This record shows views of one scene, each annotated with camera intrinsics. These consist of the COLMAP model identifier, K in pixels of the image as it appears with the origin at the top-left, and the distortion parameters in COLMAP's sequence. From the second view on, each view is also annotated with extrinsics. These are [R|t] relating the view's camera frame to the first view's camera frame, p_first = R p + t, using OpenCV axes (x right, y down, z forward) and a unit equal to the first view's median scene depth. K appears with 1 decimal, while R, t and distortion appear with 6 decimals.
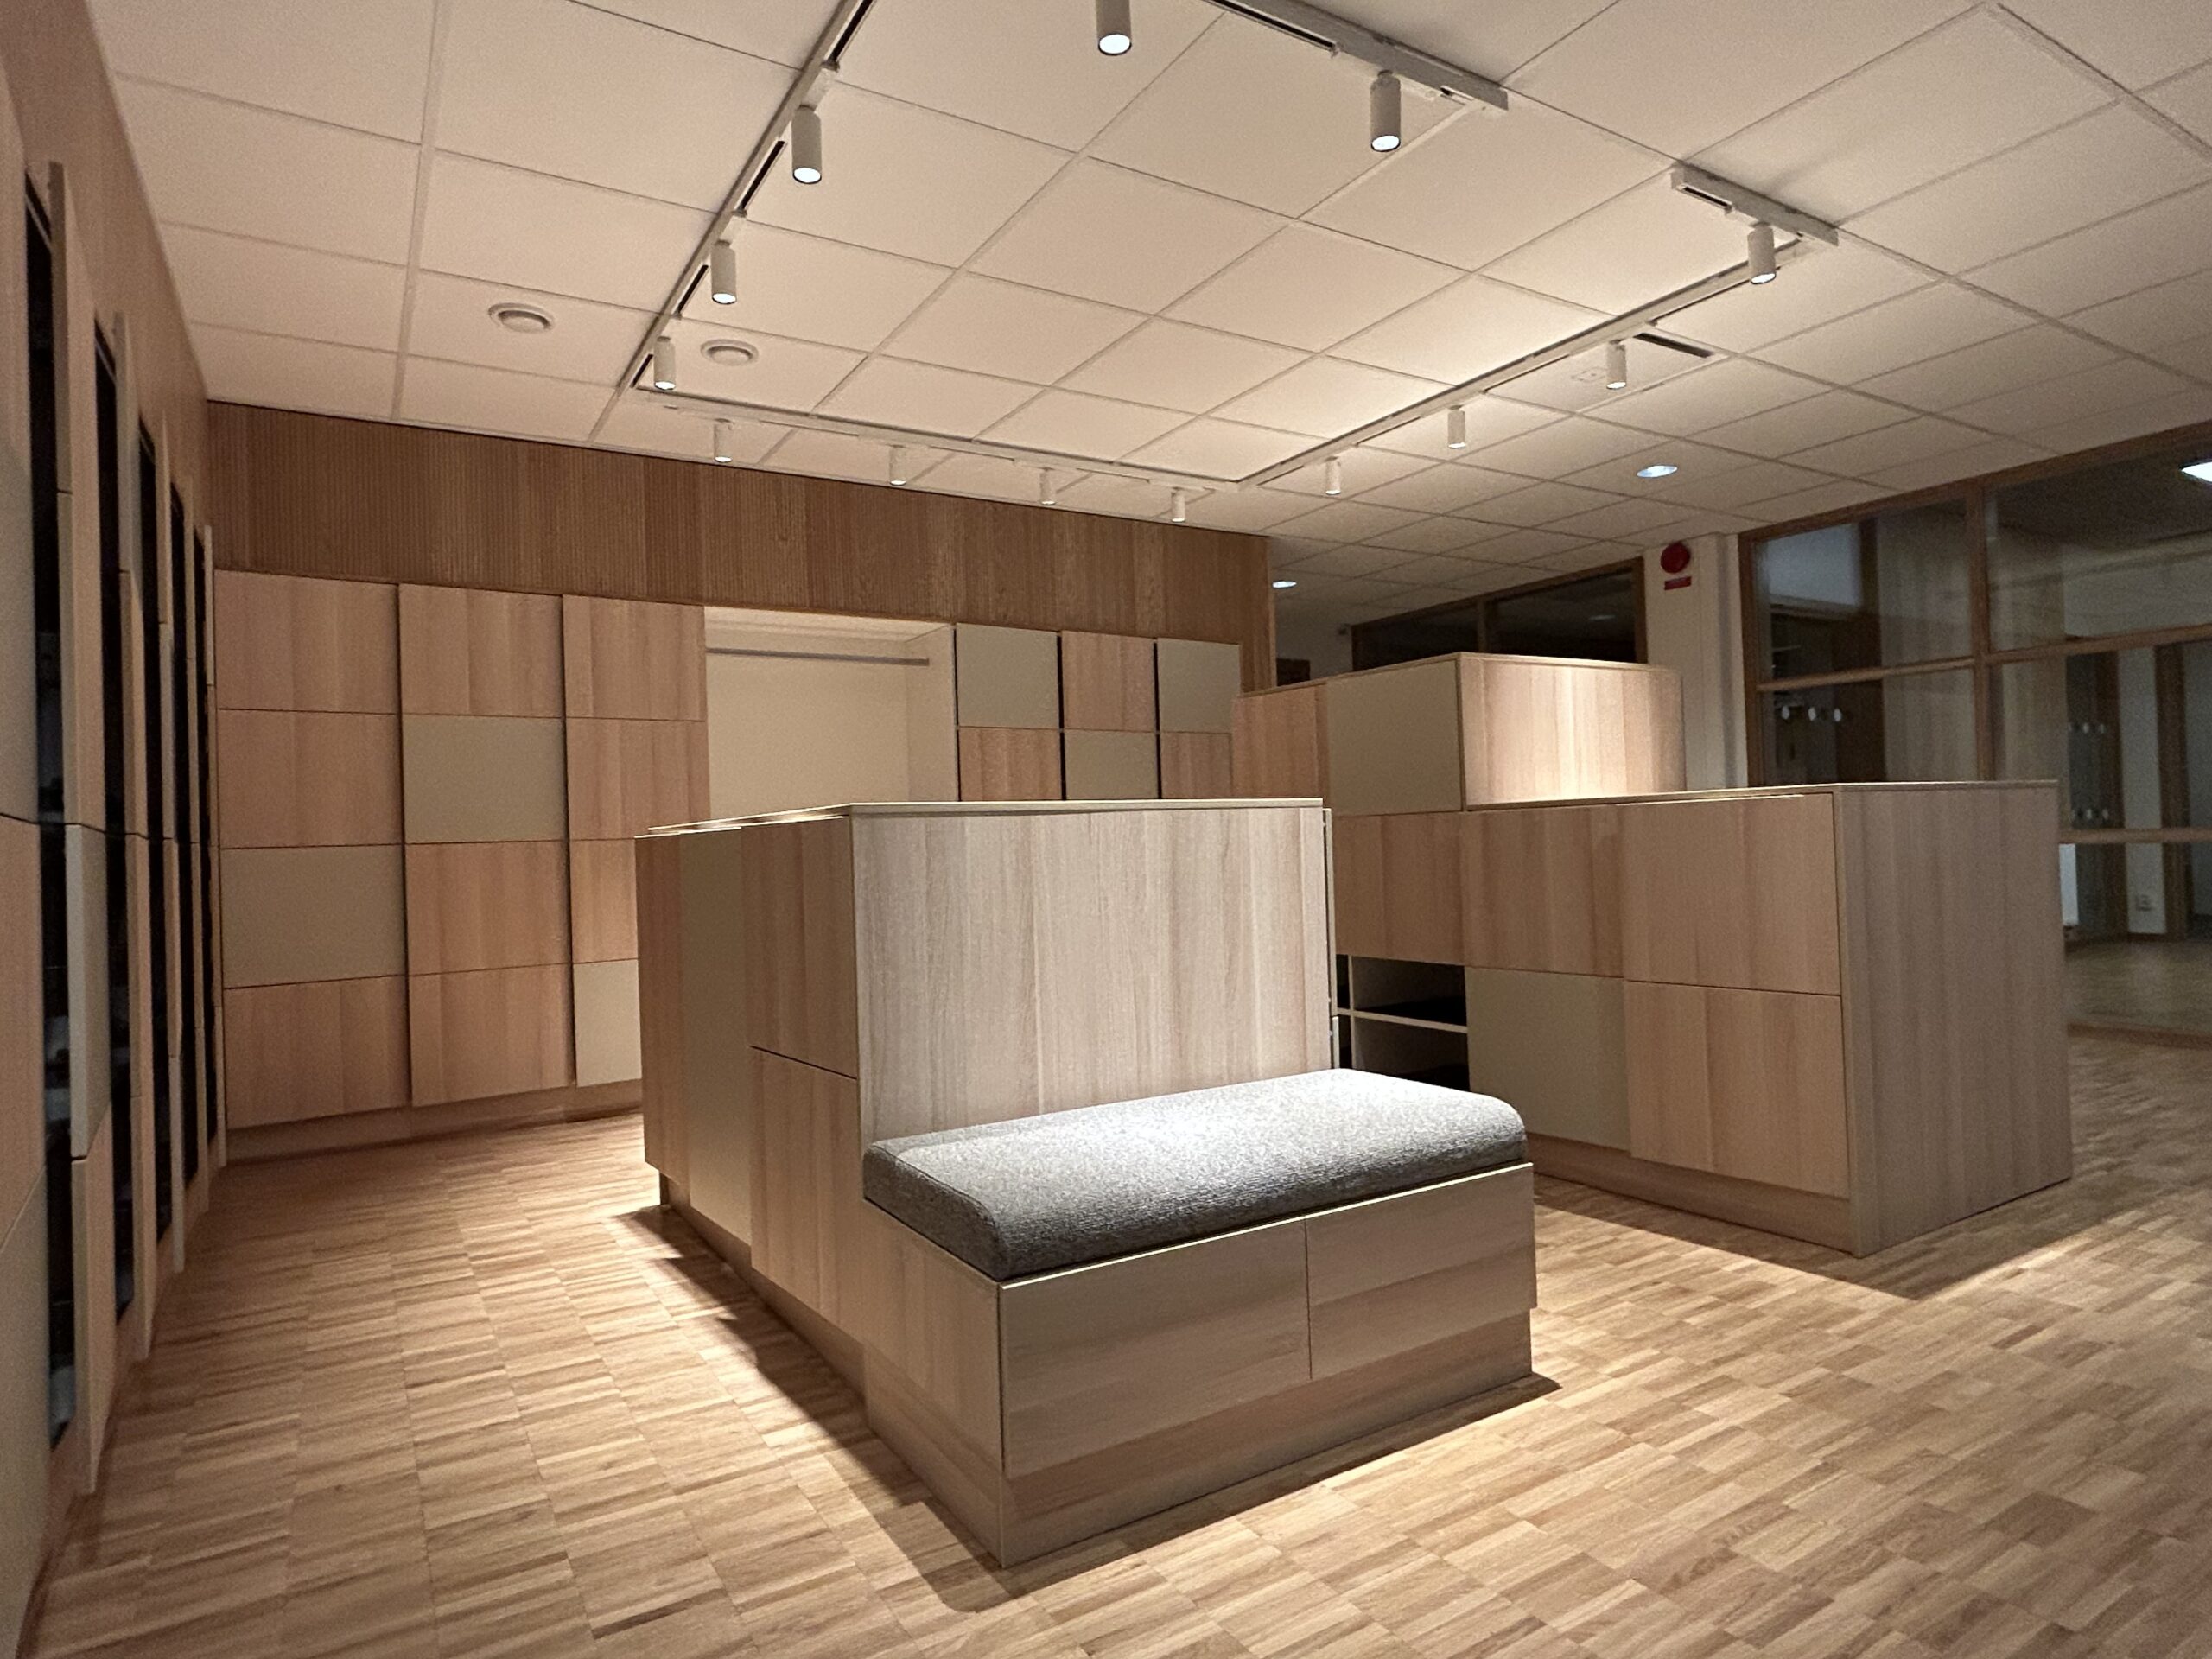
lens RADIAL K [[1239.7, 0, 1106.0], [0, 1239.7, 829.5], [0, 0, 1]] dist [0.000092, 0.001636]
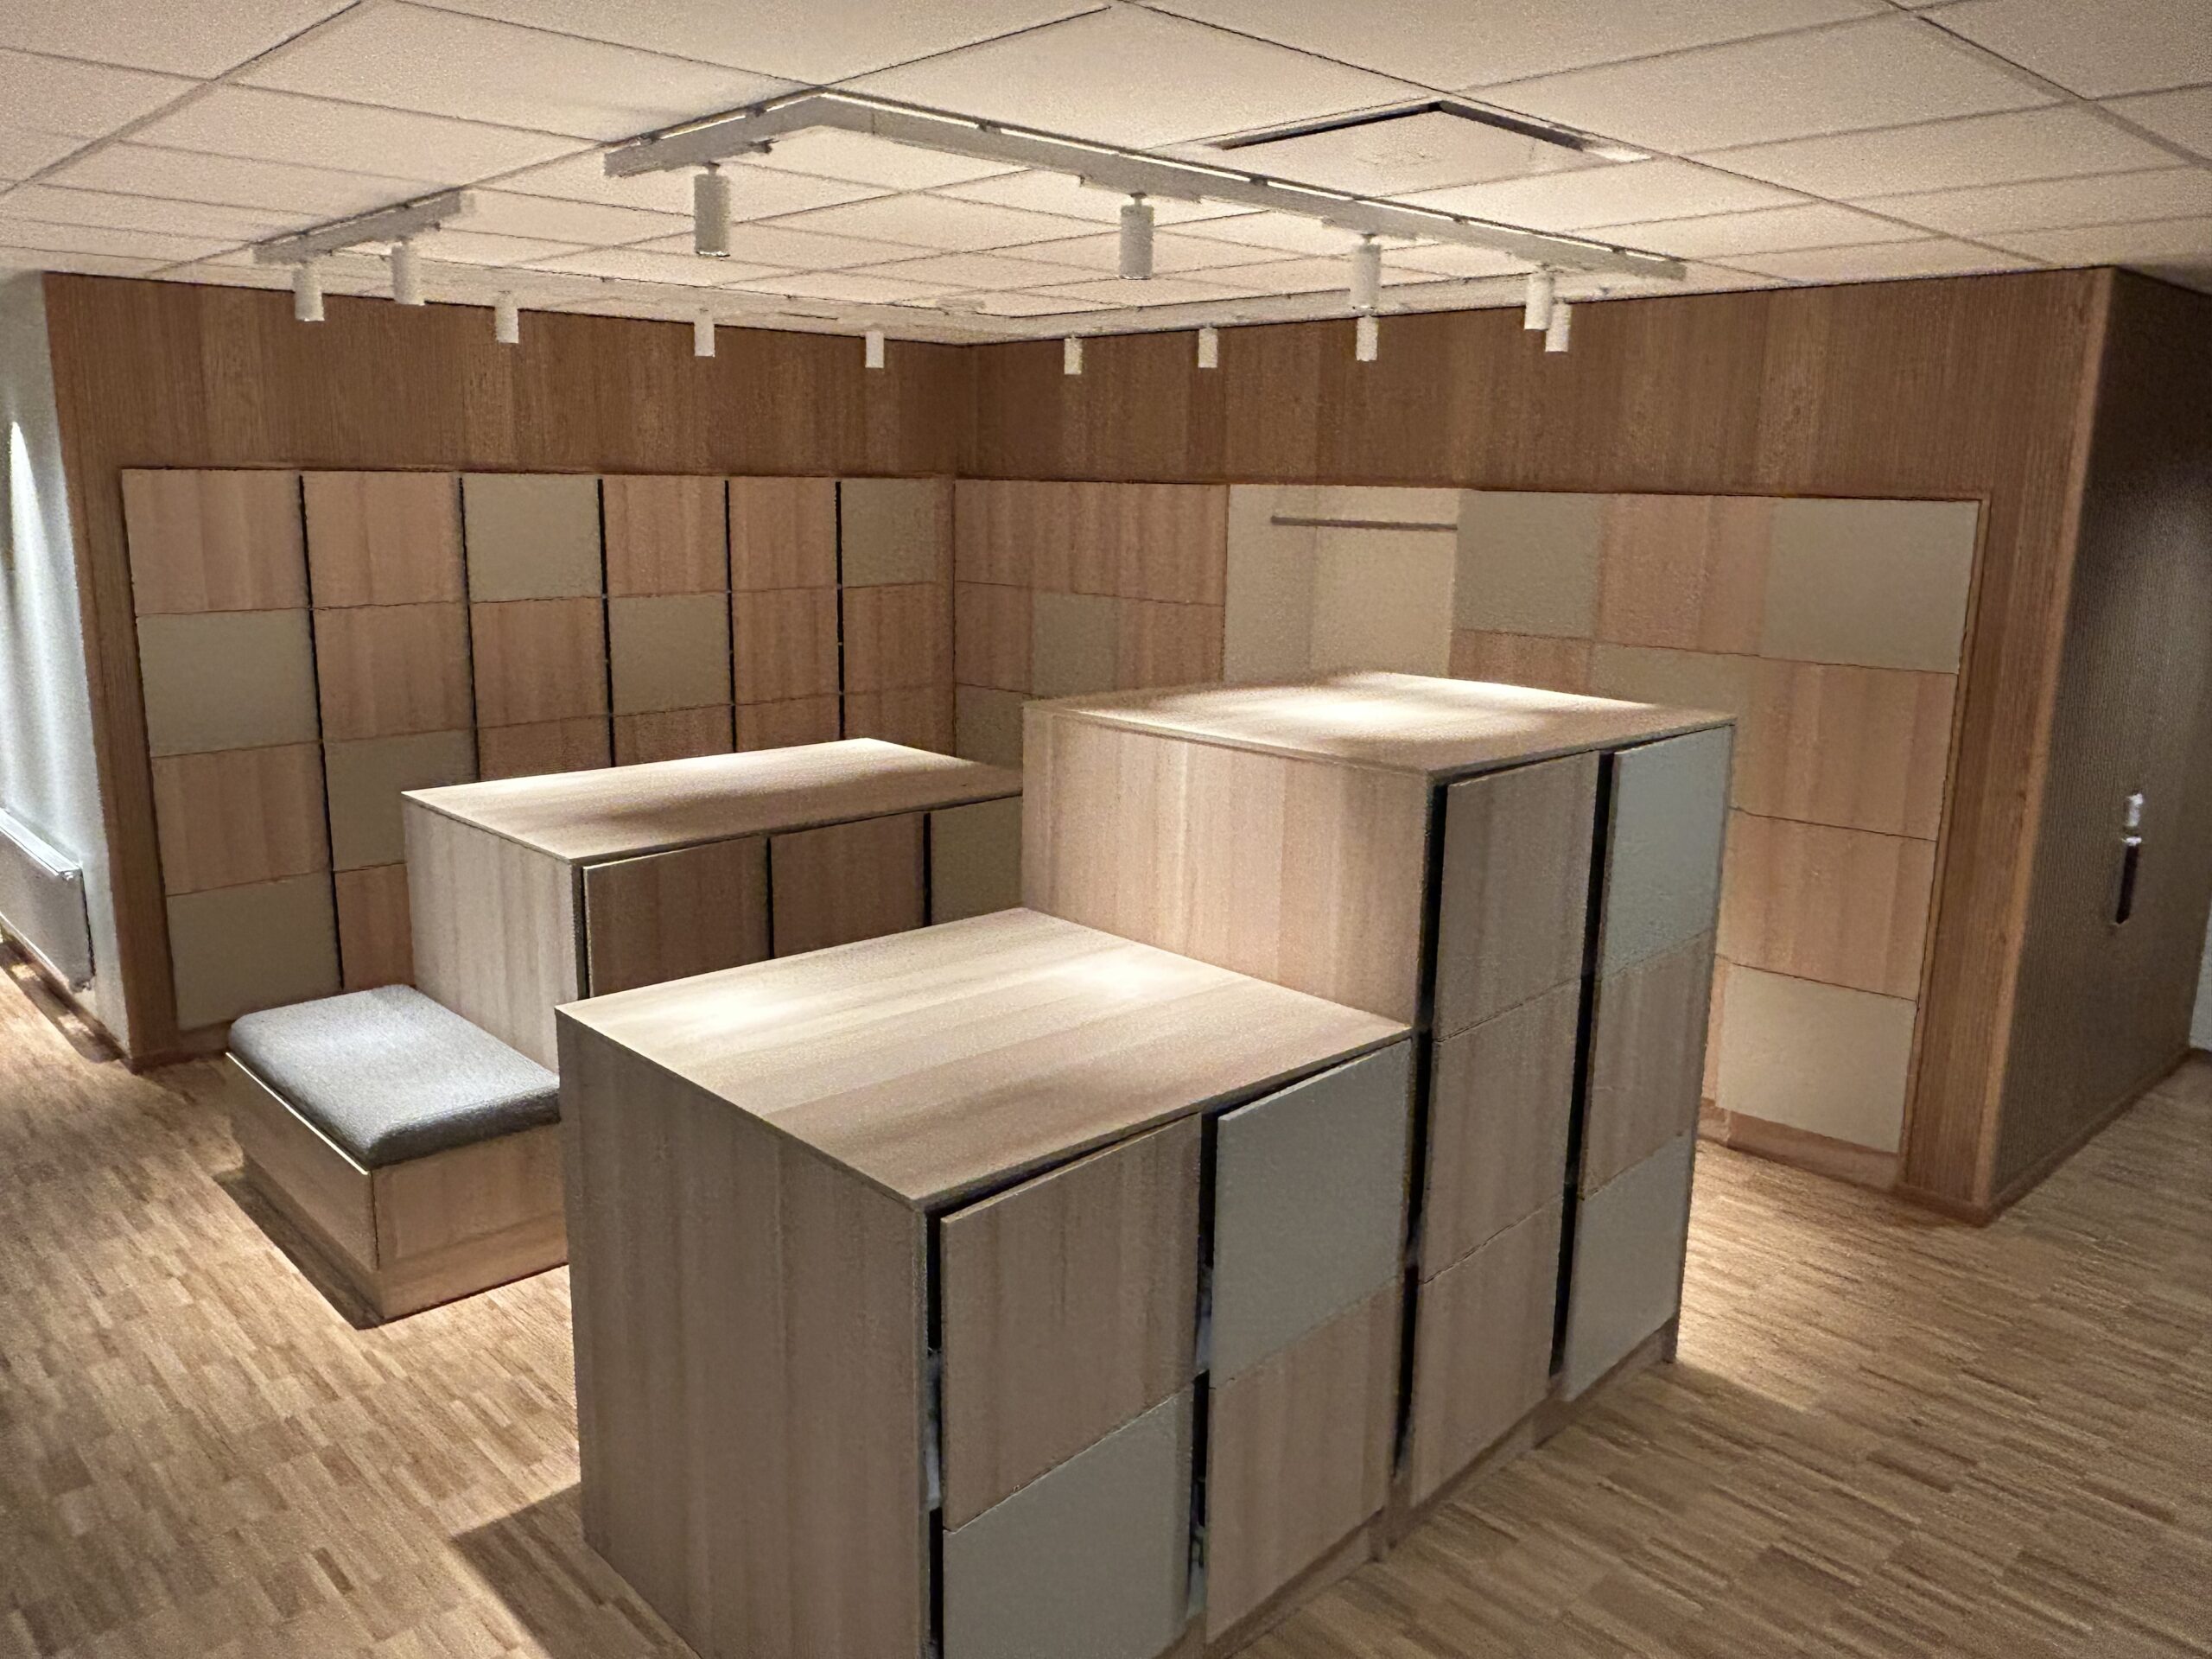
lens RADIAL K [[1654.2, 0, 1106.0], [0, 1654.2, 829.5], [0, 0, 1]] dist [-0.005359, -0.007129]
pose [[0.200644, 0.240398, -0.949711, 2.152863], [-0.012764, 0.969984, 0.242833, -0.535604], [0.979581, -0.036601, 0.197690, 1.497393]]
